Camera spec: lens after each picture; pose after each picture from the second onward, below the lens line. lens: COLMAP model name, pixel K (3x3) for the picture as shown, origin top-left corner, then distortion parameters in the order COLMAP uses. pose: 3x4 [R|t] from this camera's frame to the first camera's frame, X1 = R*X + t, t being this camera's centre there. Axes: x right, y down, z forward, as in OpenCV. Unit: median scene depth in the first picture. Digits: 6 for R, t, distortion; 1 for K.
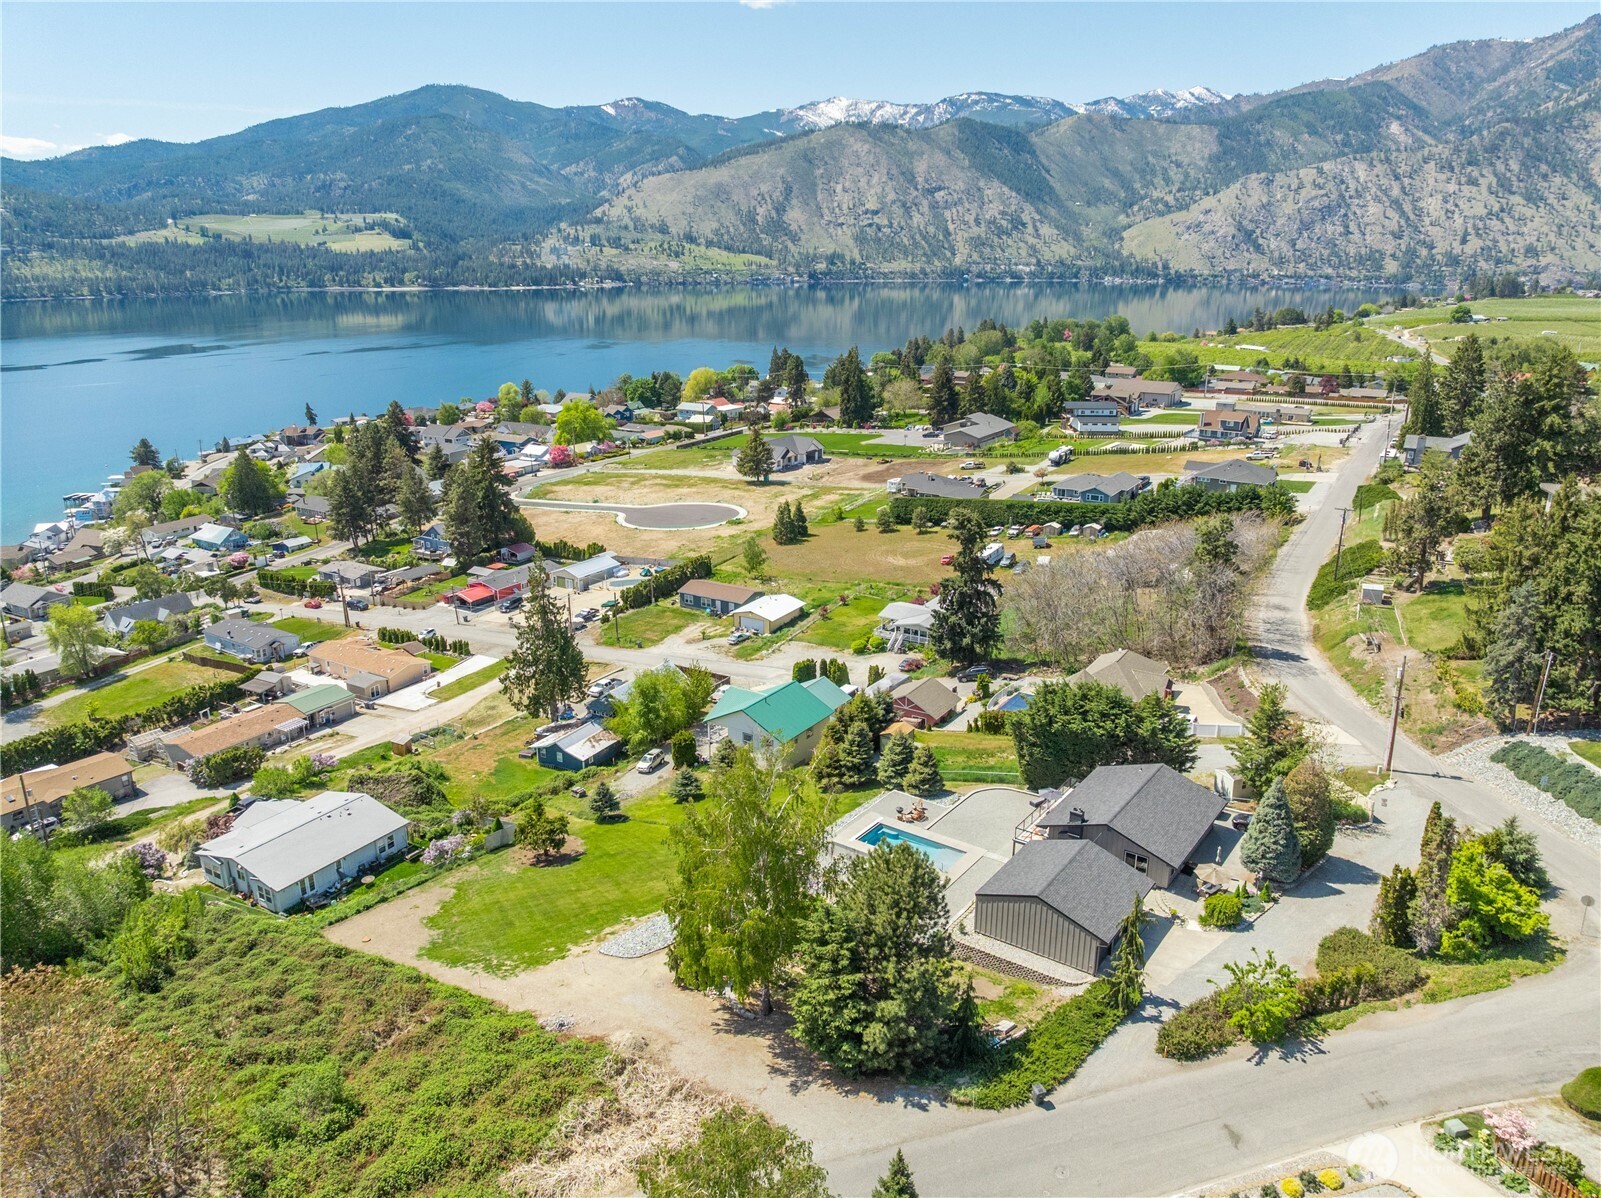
lens RADIAL K [[1127.4, 0, 804.2], [0, 1127.4, 603.5], [0, 0, 1]] dist [-0.044414, 0.012608]
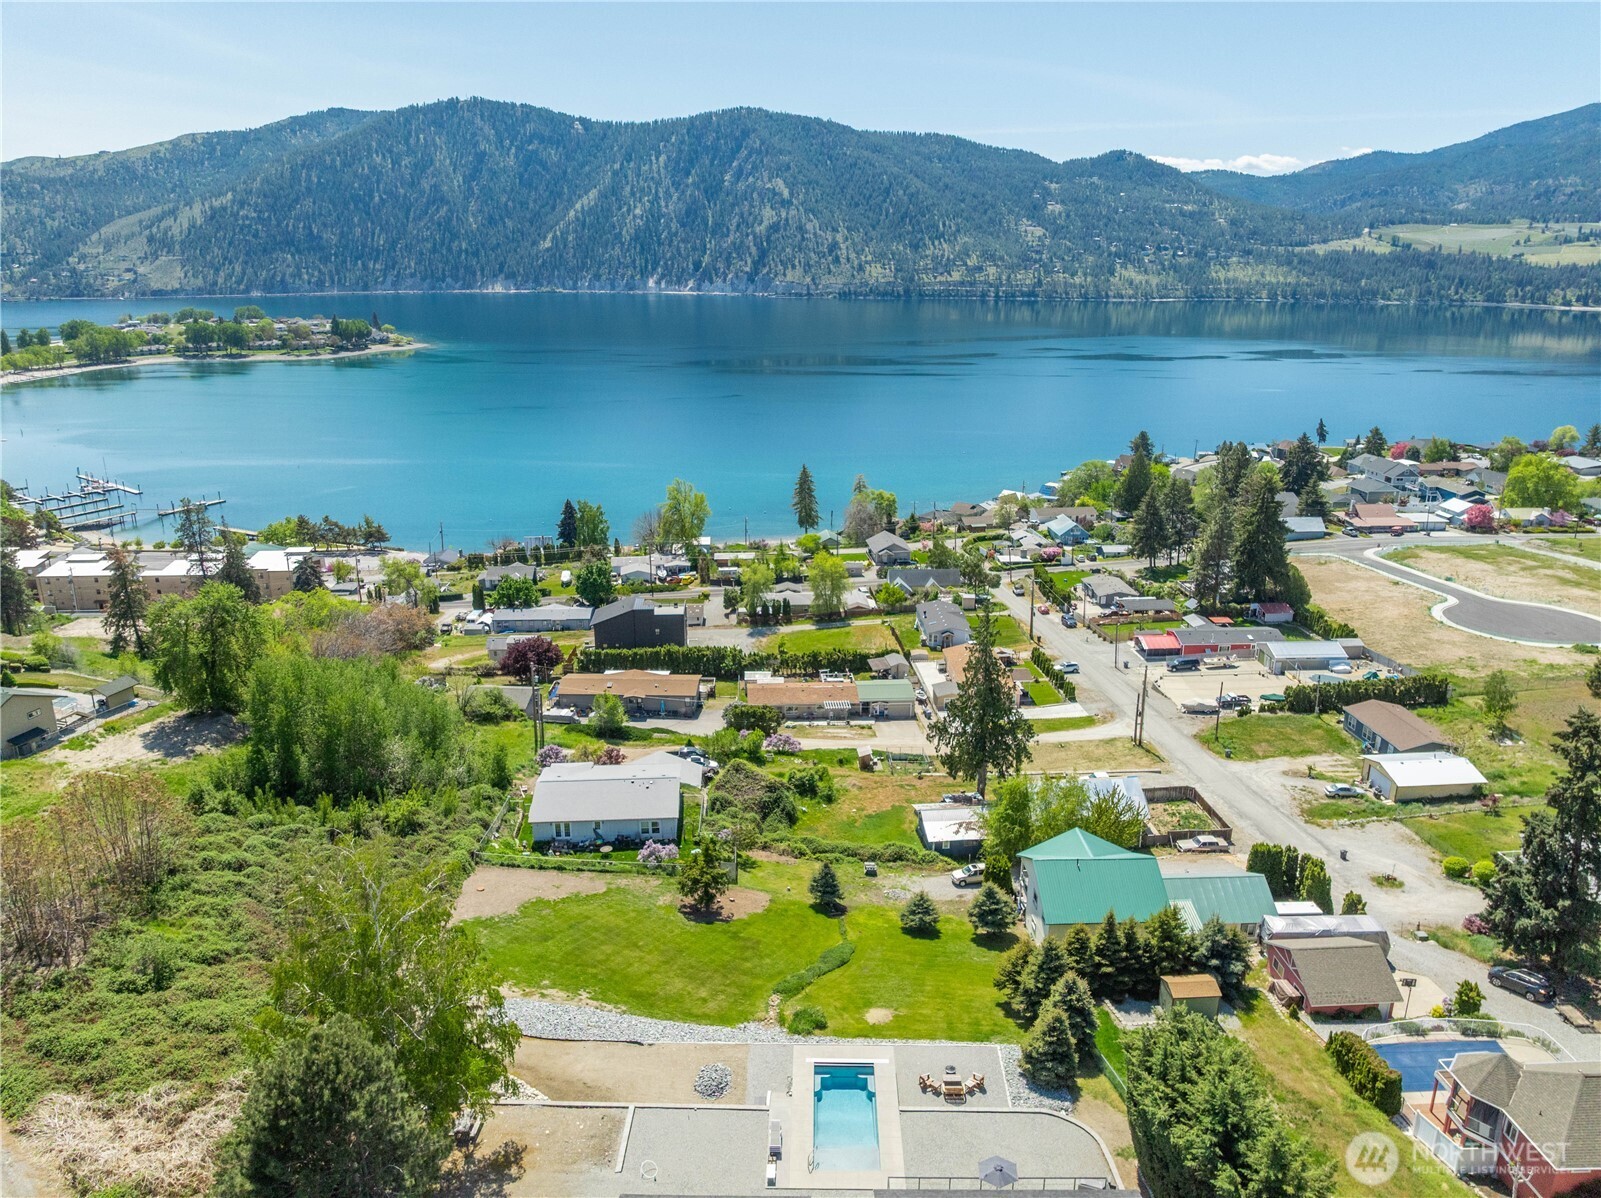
lens RADIAL K [[1127.4, 0, 801.9], [0, 1127.4, 609.8], [0, 0, 1]] dist [-0.044414, 0.012608]
pose [[0.570606, 0.246792, -0.783264, 0.137945], [-0.248865, 0.960892, 0.121462, -0.040945], [0.782608, 0.125620, 0.609709, 0.131015]]
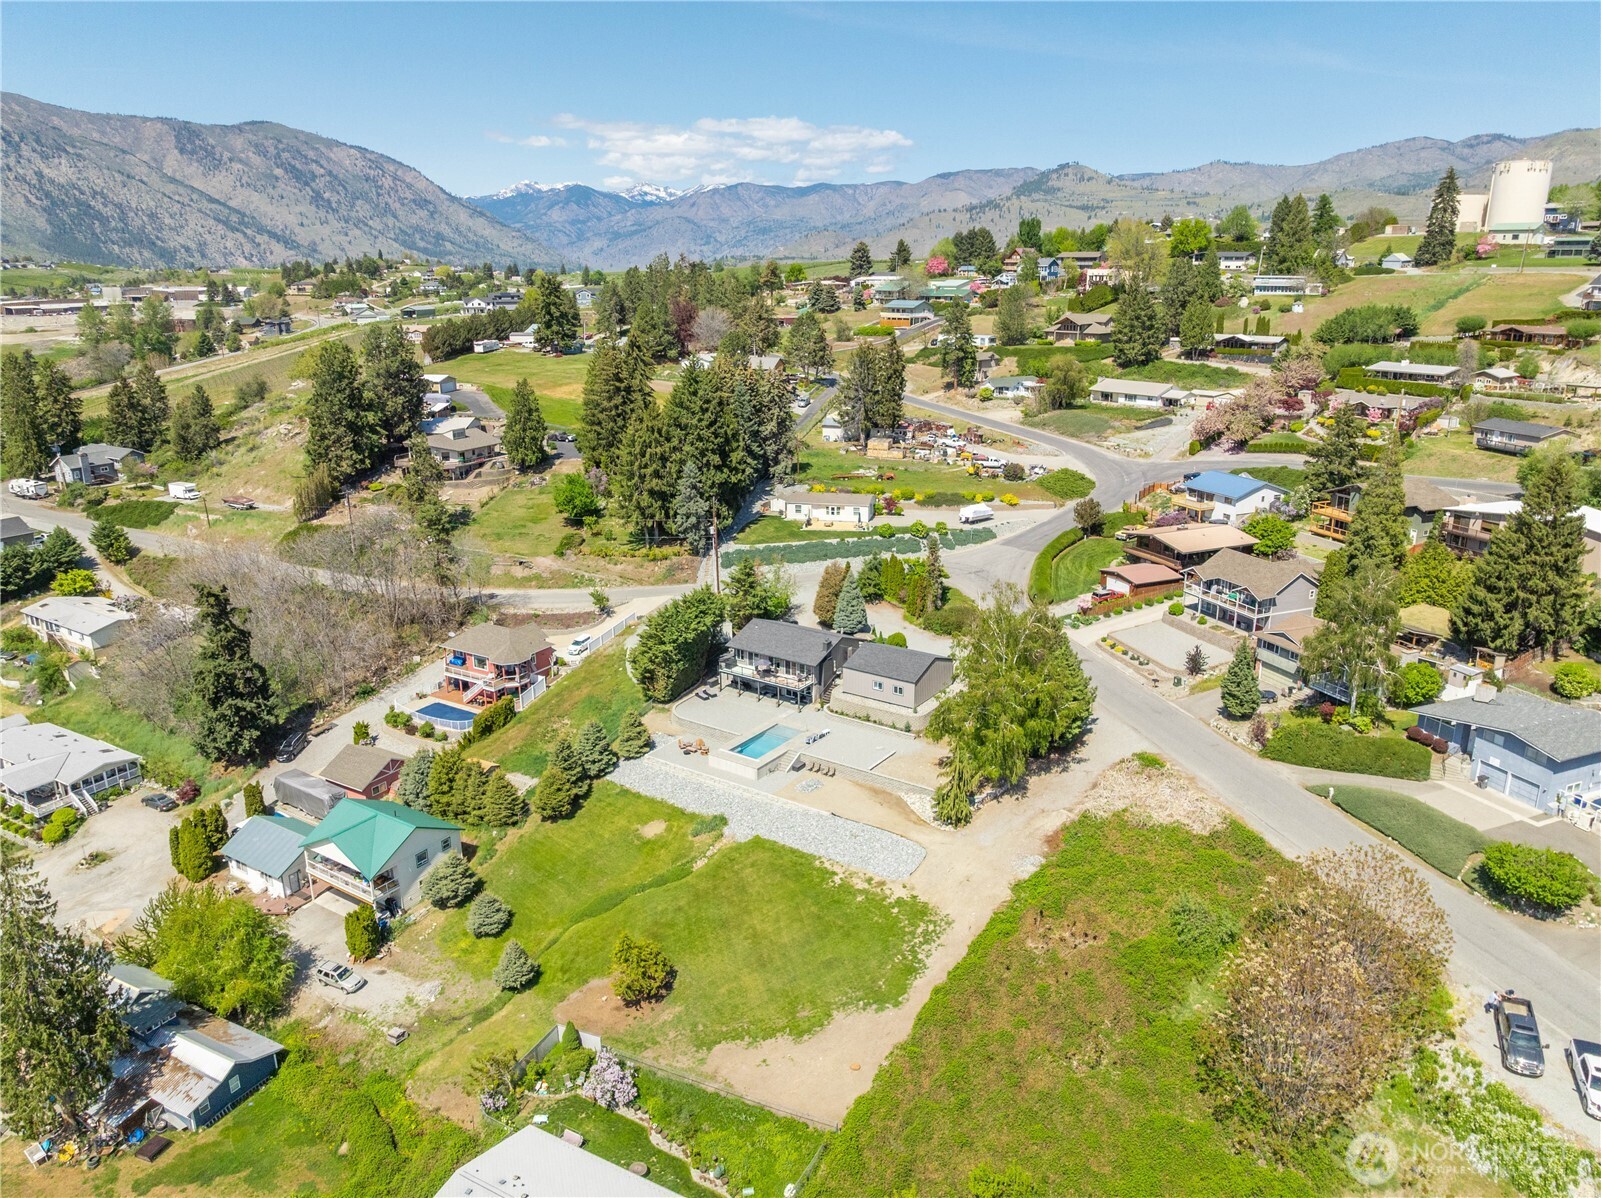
lens RADIAL K [[1127.4, 0, 804.3], [0, 1127.4, 601.4], [0, 0, 1]] dist [-0.044414, 0.012608]
pose [[-0.016899, -0.290234, 0.956807, -0.266884], [0.306141, 0.909481, 0.281285, -0.066615], [-0.951836, 0.297671, 0.073483, 0.208519]]
